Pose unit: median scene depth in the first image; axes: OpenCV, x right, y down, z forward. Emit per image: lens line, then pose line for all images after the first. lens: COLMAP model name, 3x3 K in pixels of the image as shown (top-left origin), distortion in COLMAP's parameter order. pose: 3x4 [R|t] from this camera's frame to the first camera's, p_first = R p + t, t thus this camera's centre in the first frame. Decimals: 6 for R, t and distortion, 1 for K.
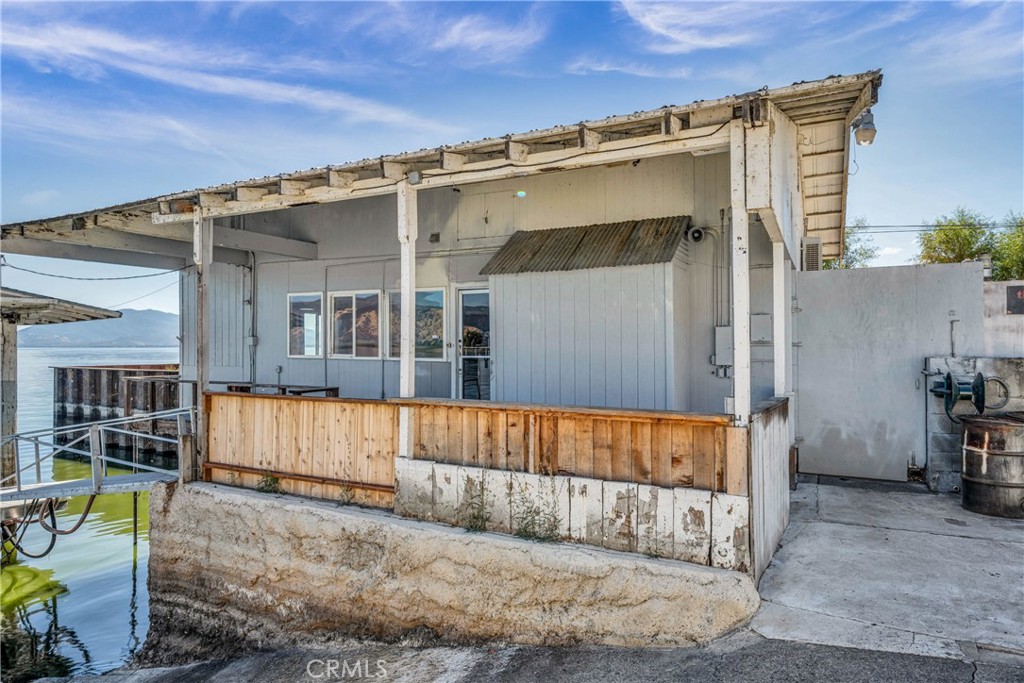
lens RADIAL K [[600.4, 0, 512.0], [0, 600.4, 341.5], [0, 0, 1]] dist [0.002907, -0.000078]
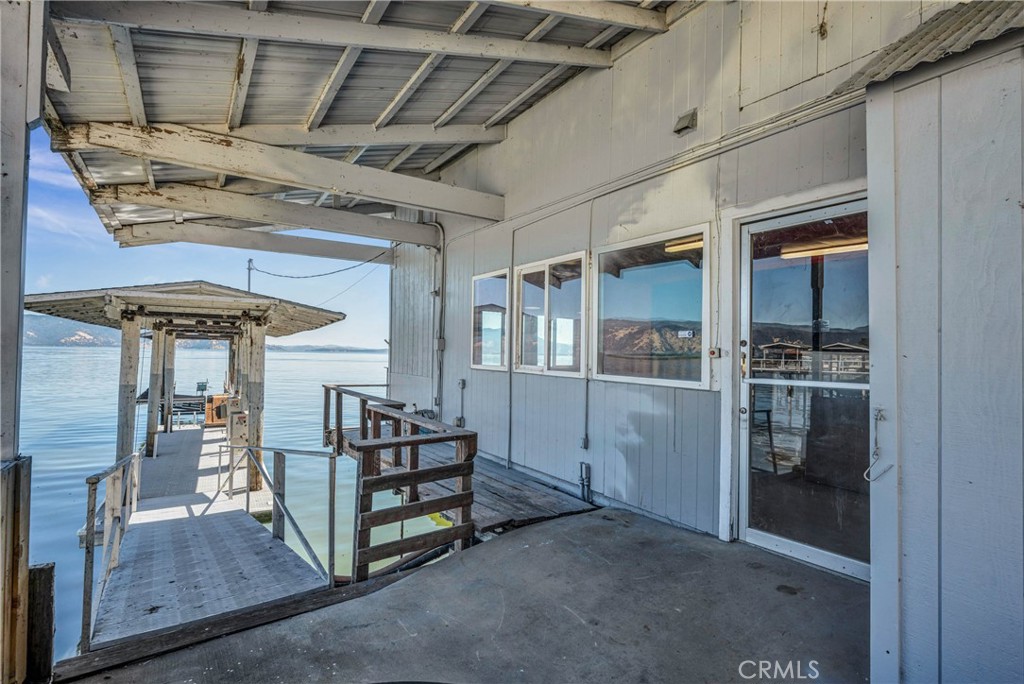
lens RADIAL K [[497.1, 0, 512.0], [0, 497.1, 342.0], [0, 0, 1]] dist [0.004854, 0.000548]
pose [[0.873887, 0.005493, -0.486098, -0.072981], [-0.016076, 0.999716, -0.017604, 0.008869], [0.485863, 0.023198, 0.873727, 0.761672]]
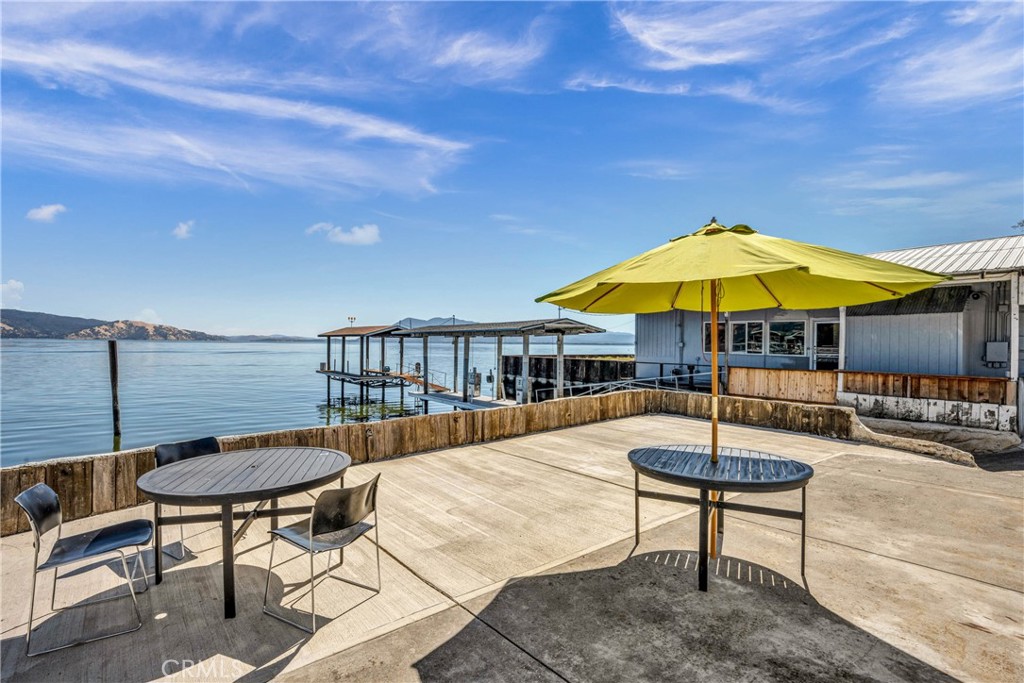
lens RADIAL K [[457.4, 0, 512.0], [0, 457.4, 341.5], [0, 0, 1]] dist [-0.000053, -0.000355]
pose [[0.908909, 0.007411, -0.416928, -0.464745], [-0.005141, 0.999965, 0.006567, -0.027432], [0.416962, -0.003826, 0.908916, -1.039236]]
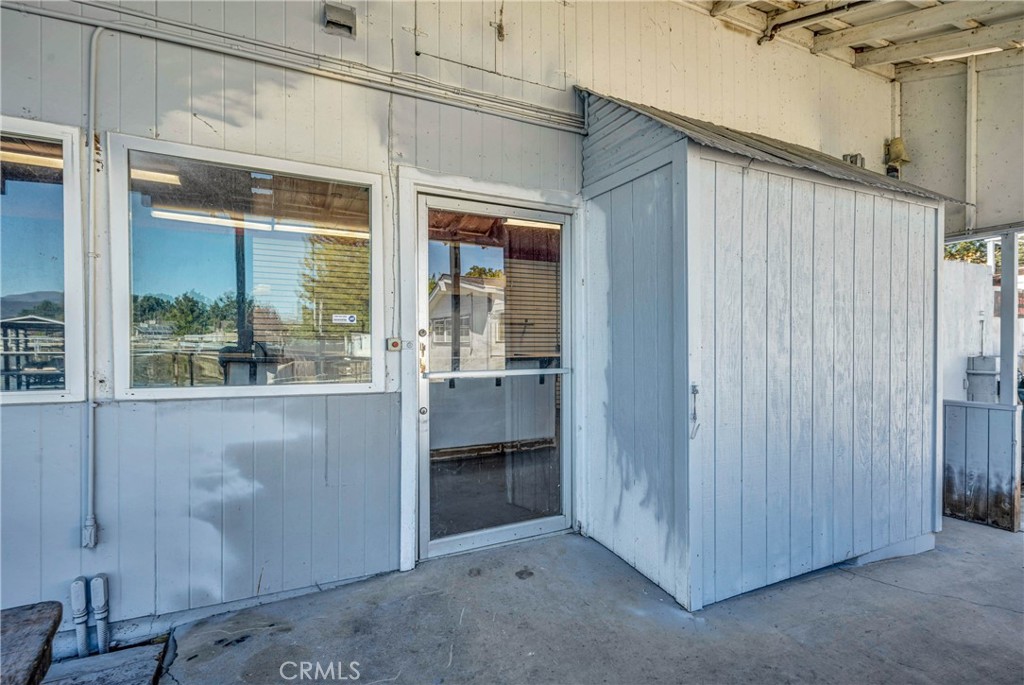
lens RADIAL K [[526.1, 0, 515.1], [0, 526.1, 348.2], [0, 0, 1]] dist [0.002288, 0.000284]
pose [[0.580583, -0.005675, 0.814181, -0.392476], [-0.004964, 0.999932, 0.010509, 0.006072], [-0.814186, -0.010143, 0.580516, 0.955383]]
